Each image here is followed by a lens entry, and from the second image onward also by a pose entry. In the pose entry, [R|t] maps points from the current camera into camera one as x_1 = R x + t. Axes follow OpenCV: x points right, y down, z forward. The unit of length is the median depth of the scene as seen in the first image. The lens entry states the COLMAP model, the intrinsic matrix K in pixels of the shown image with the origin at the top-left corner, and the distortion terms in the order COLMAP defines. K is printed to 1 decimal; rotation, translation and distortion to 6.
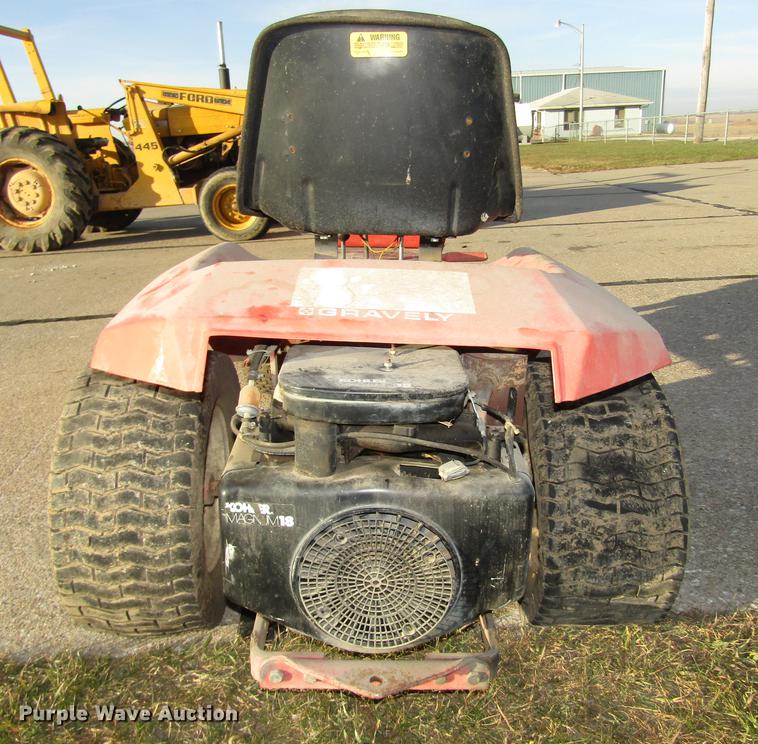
lens RADIAL K [[720.5, 0, 379.0], [0, 720.5, 372.0], [0, 0, 1]] dist [-0.005719, -0.012999]
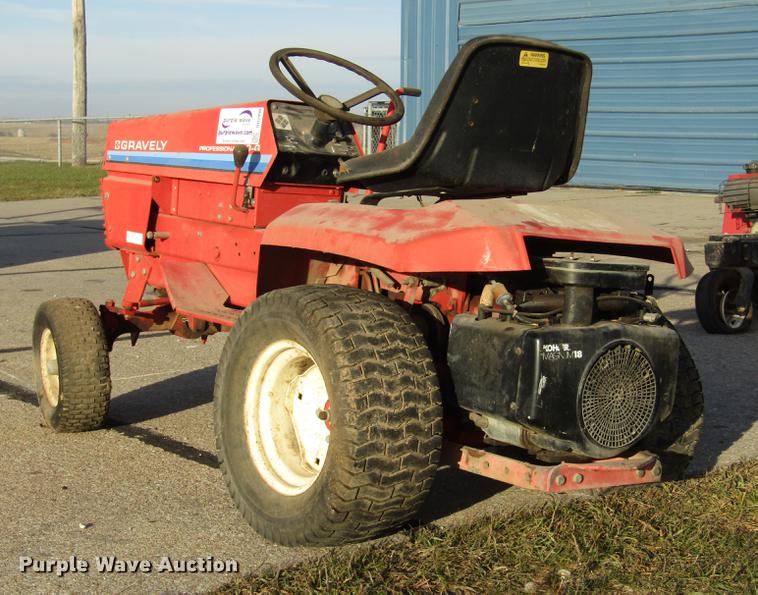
lens RADIAL K [[1336.0, 0, 378.8], [0, 1336.0, 267.5], [0, 0, 1]] dist [0.039449, 0.064891]
pose [[0.816573, -0.006615, 0.577204, -1.733378], [0.137098, 0.973545, -0.182797, 0.401576], [-0.560725, 0.228400, 0.795878, -0.872194]]
